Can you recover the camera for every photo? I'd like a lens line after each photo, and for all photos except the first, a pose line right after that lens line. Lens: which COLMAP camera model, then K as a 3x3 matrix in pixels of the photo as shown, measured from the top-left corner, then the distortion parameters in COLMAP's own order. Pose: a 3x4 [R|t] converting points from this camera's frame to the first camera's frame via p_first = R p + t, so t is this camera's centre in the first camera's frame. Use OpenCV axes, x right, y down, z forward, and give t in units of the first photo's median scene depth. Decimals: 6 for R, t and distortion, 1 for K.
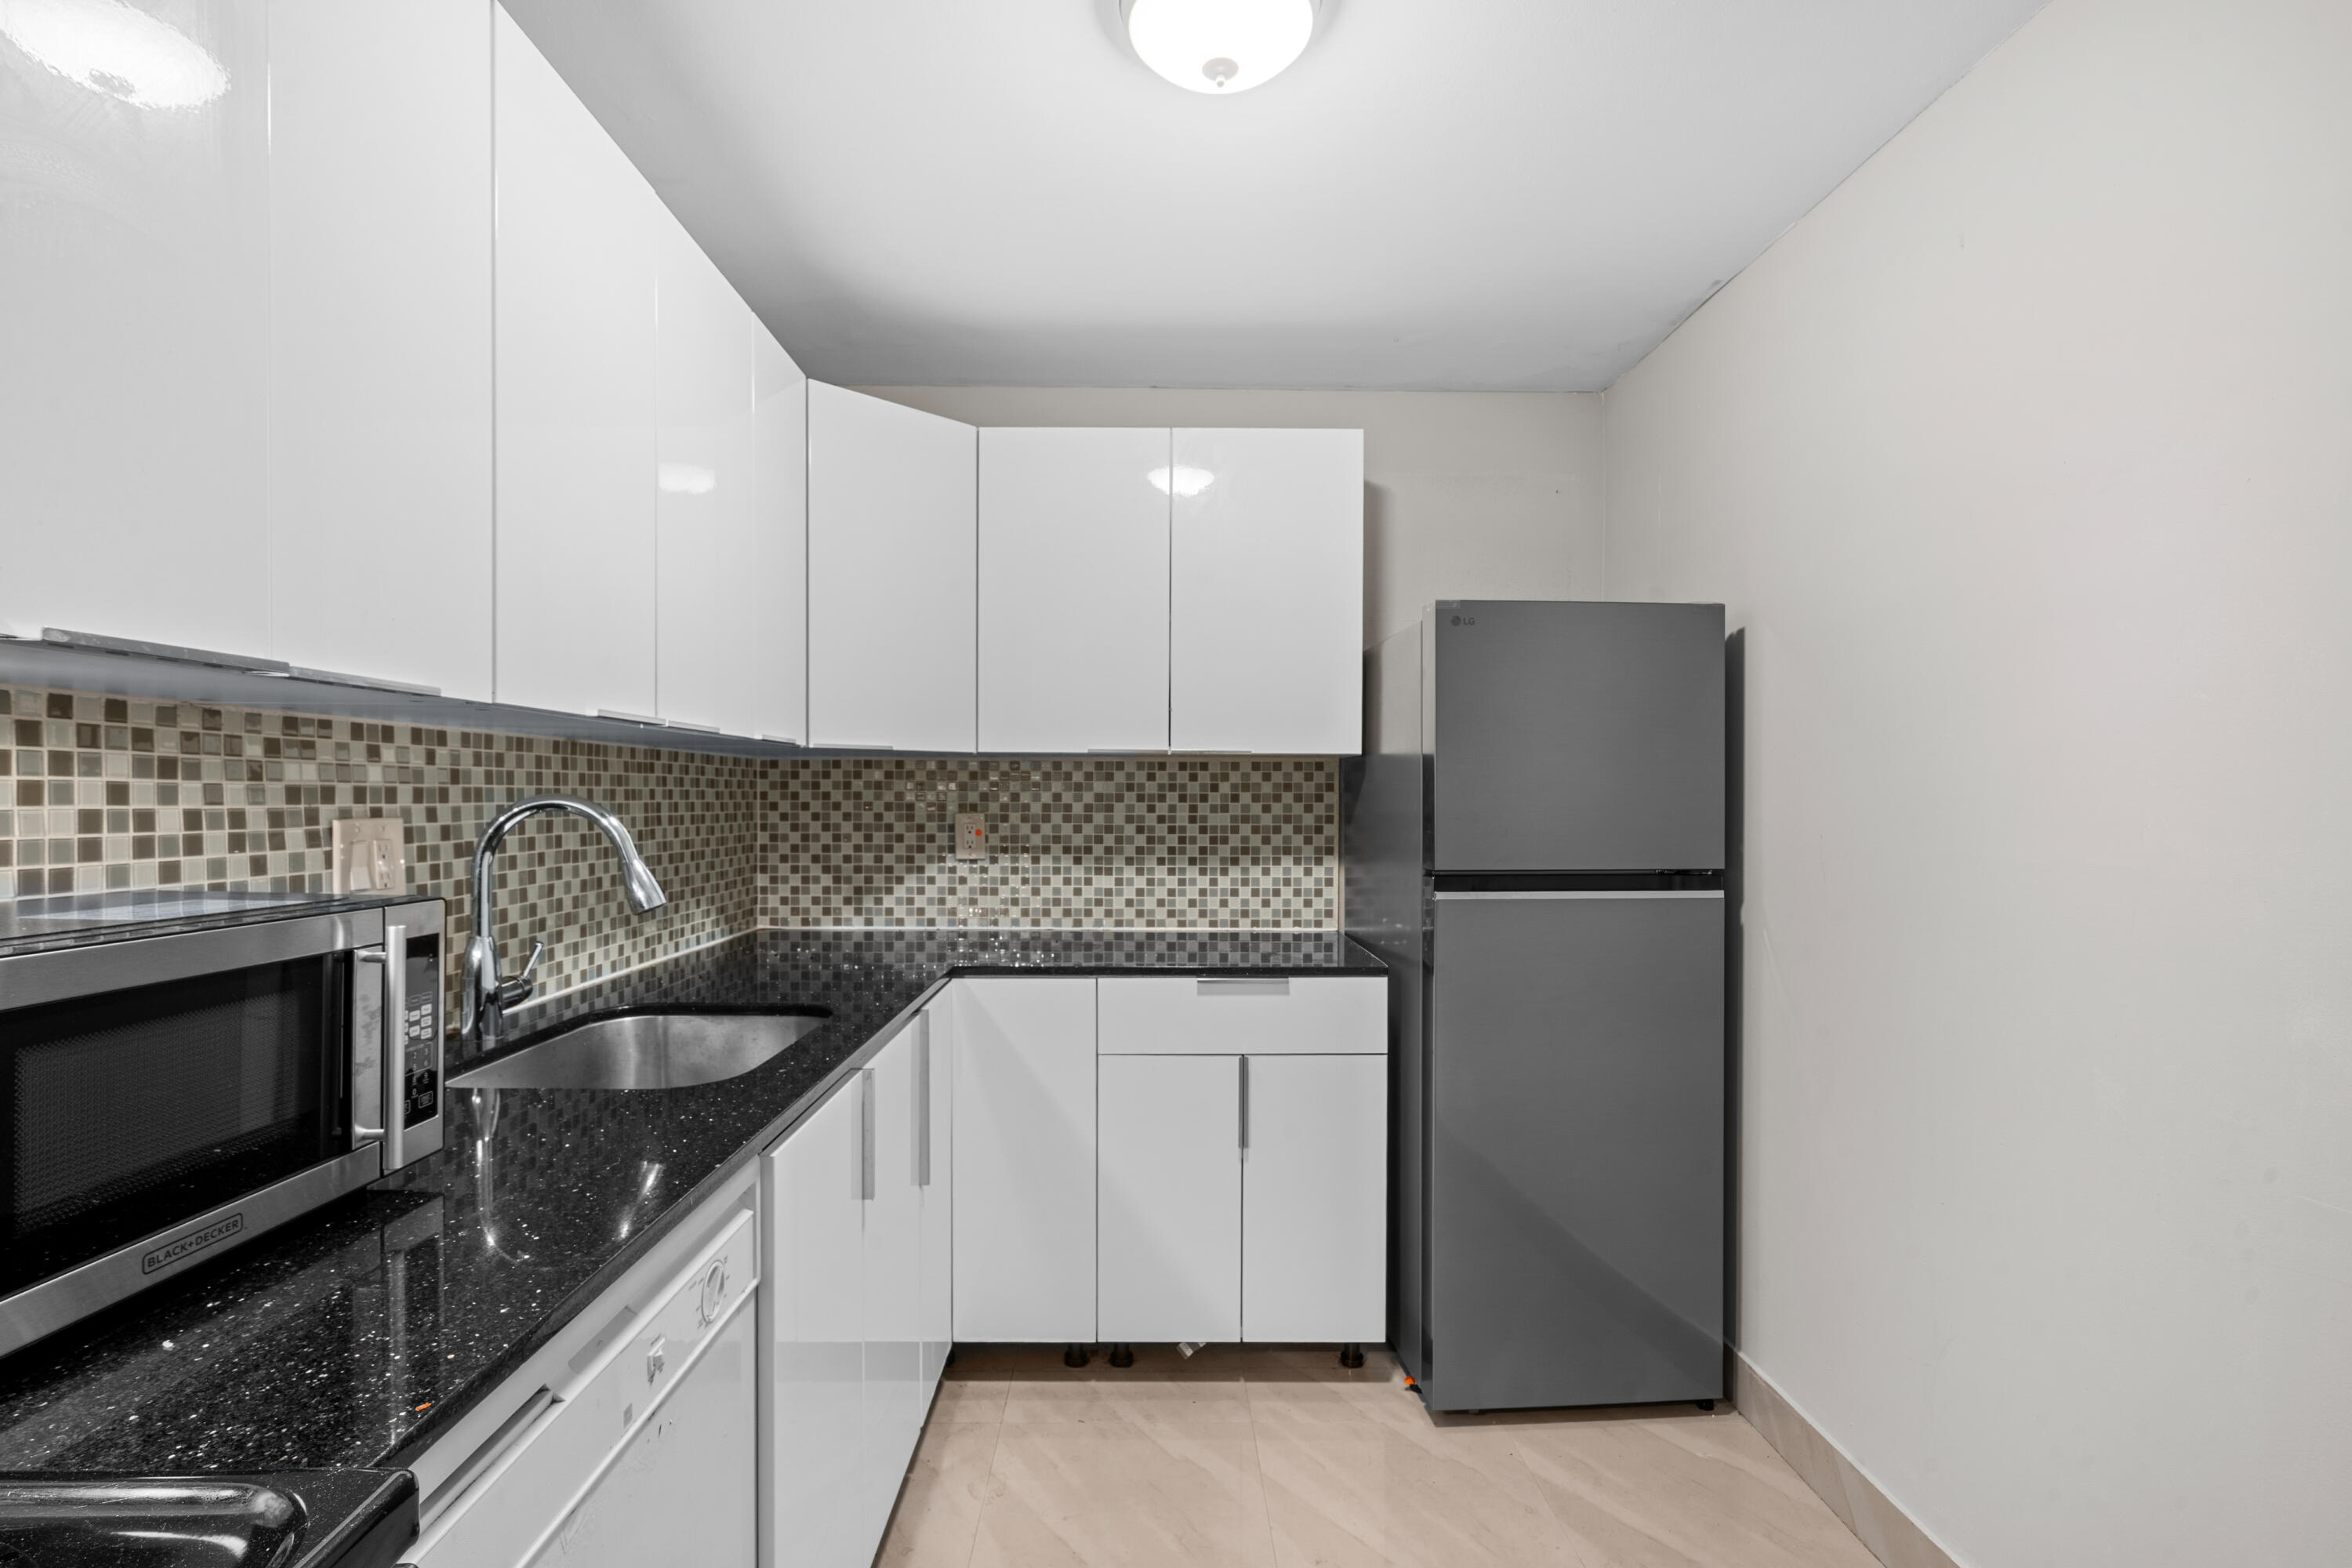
lens RADIAL K [[1139.3, 0, 1130.7], [0, 1139.3, 820.4], [0, 0, 1]] dist [-0.001939, -0.000032]
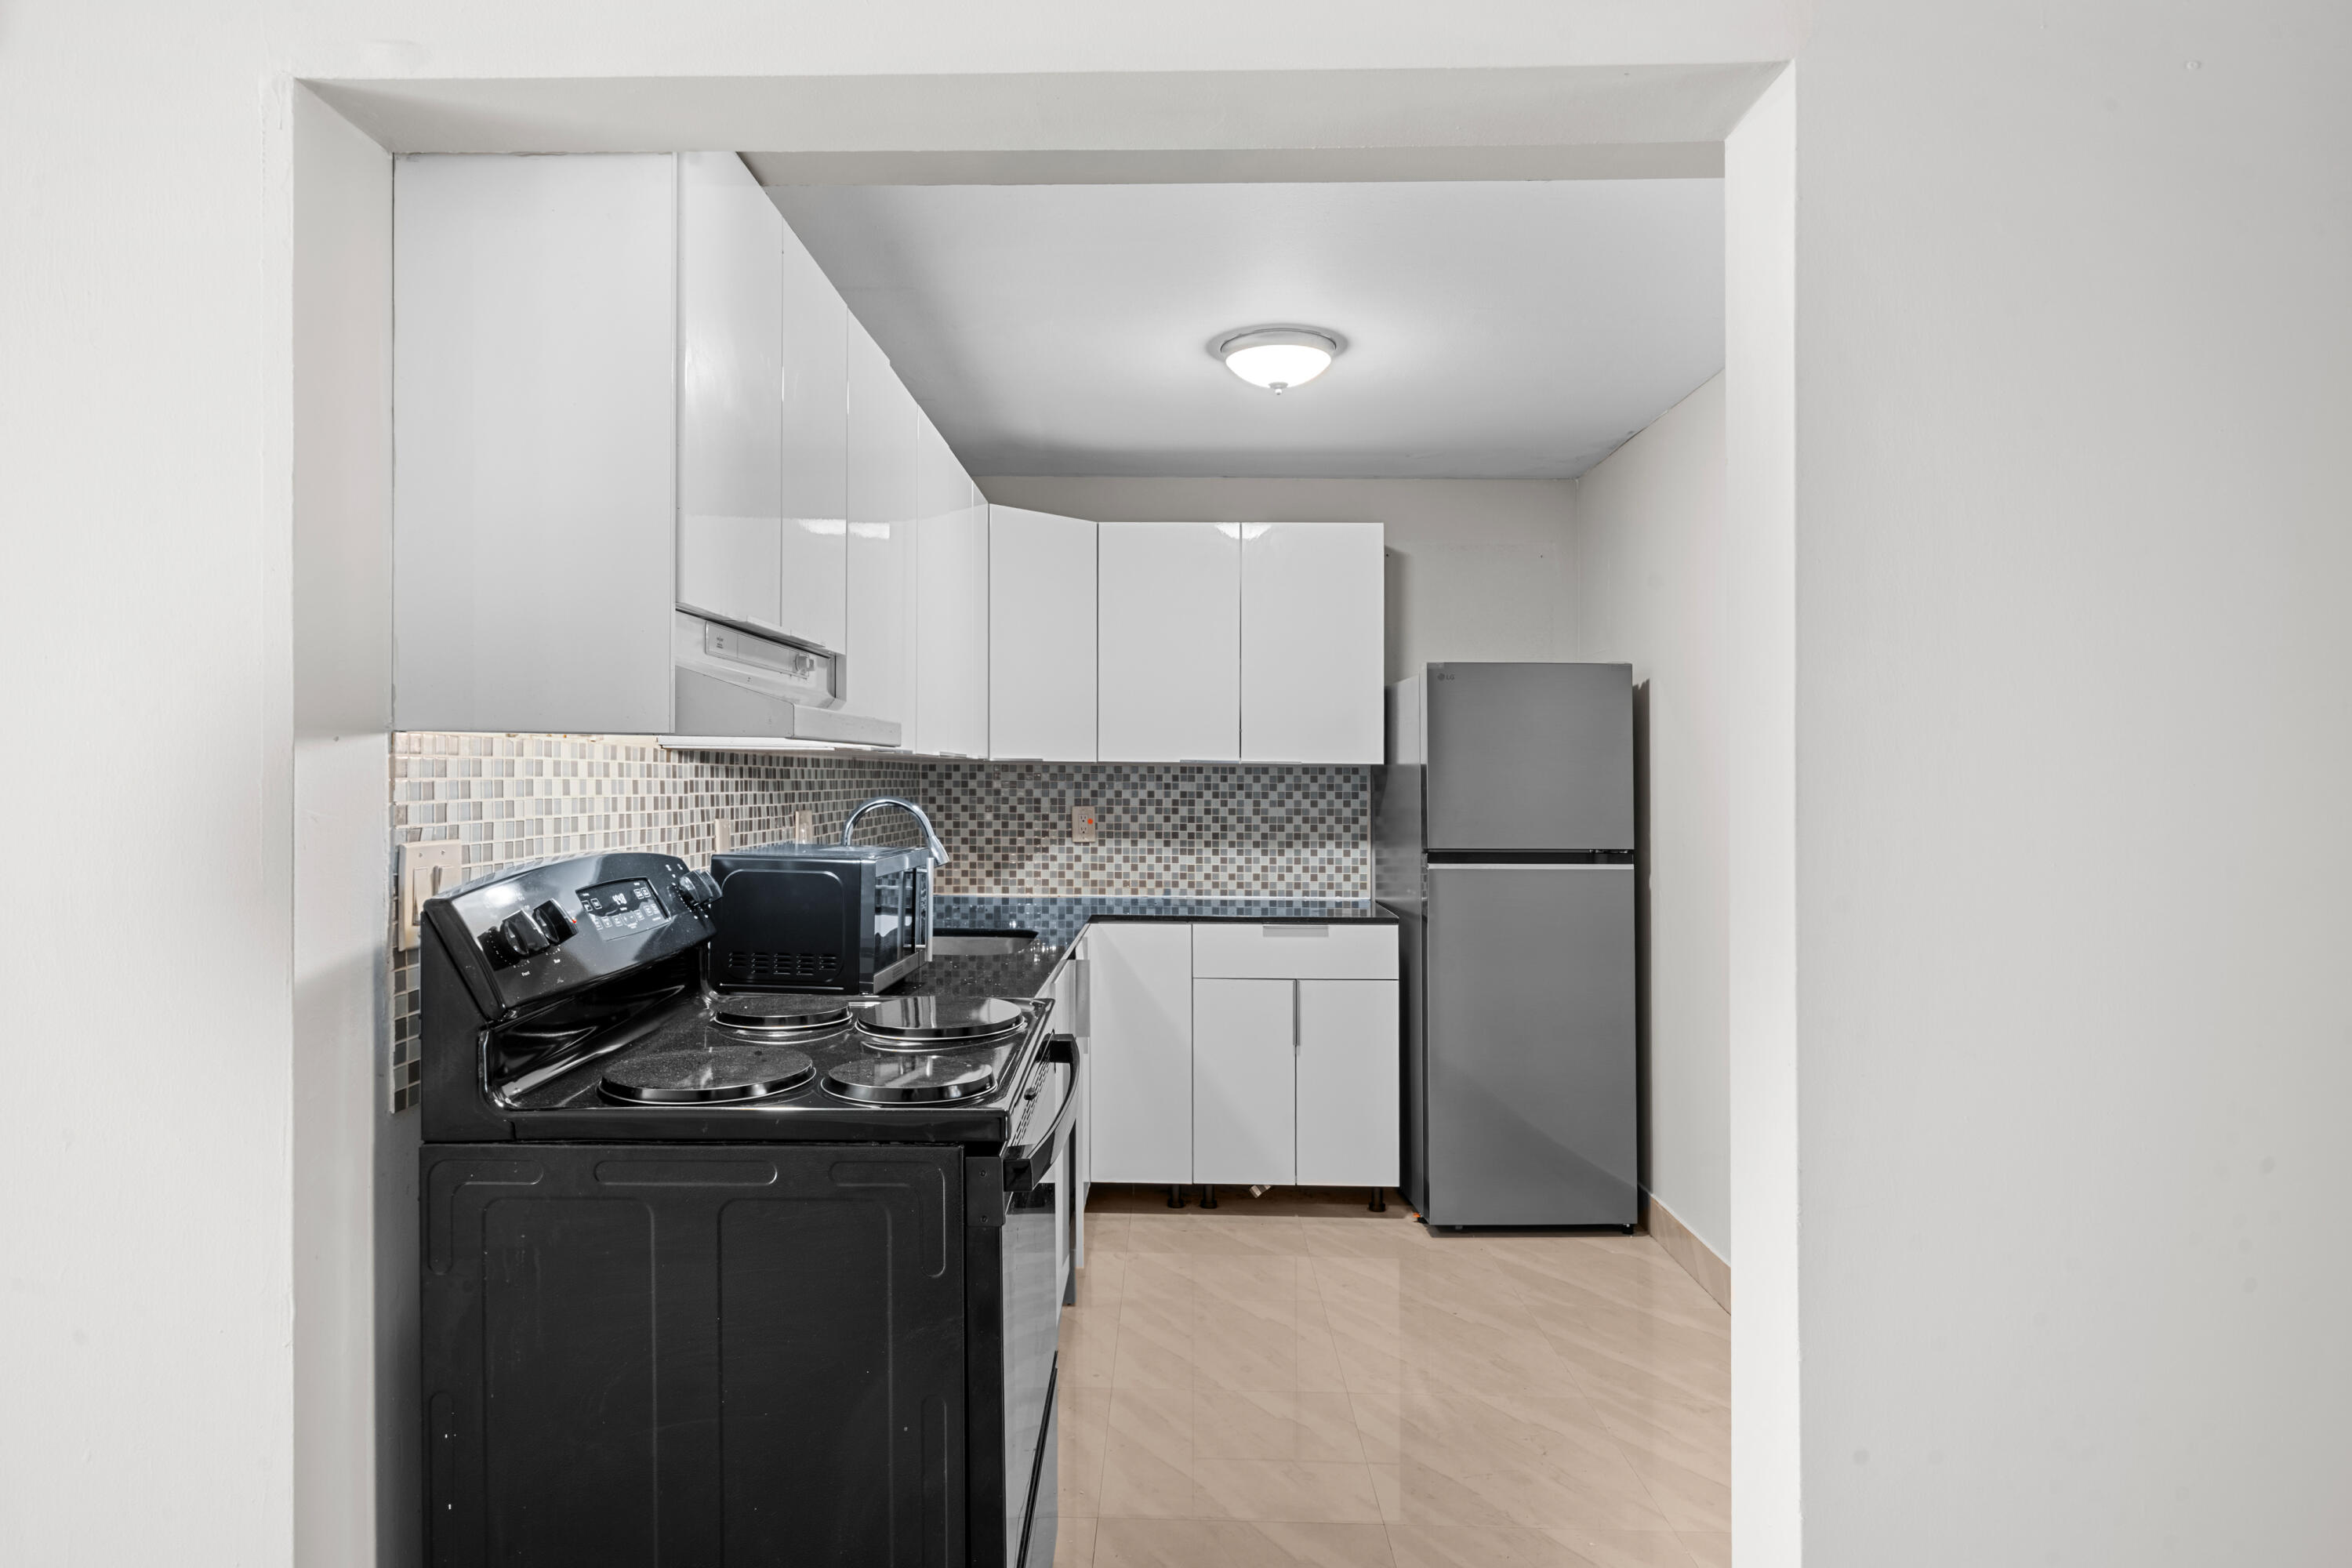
lens RADIAL K [[1370.8, 0, 1087.1], [0, 1370.8, 726.4], [0, 0, 1]] dist [-0.005270, 0.002157]
pose [[0.998505, 0.001335, -0.054653, -0.054292], [-0.004653, 0.998150, -0.060614, -0.002929], [0.054471, 0.060778, 0.996664, -0.585004]]
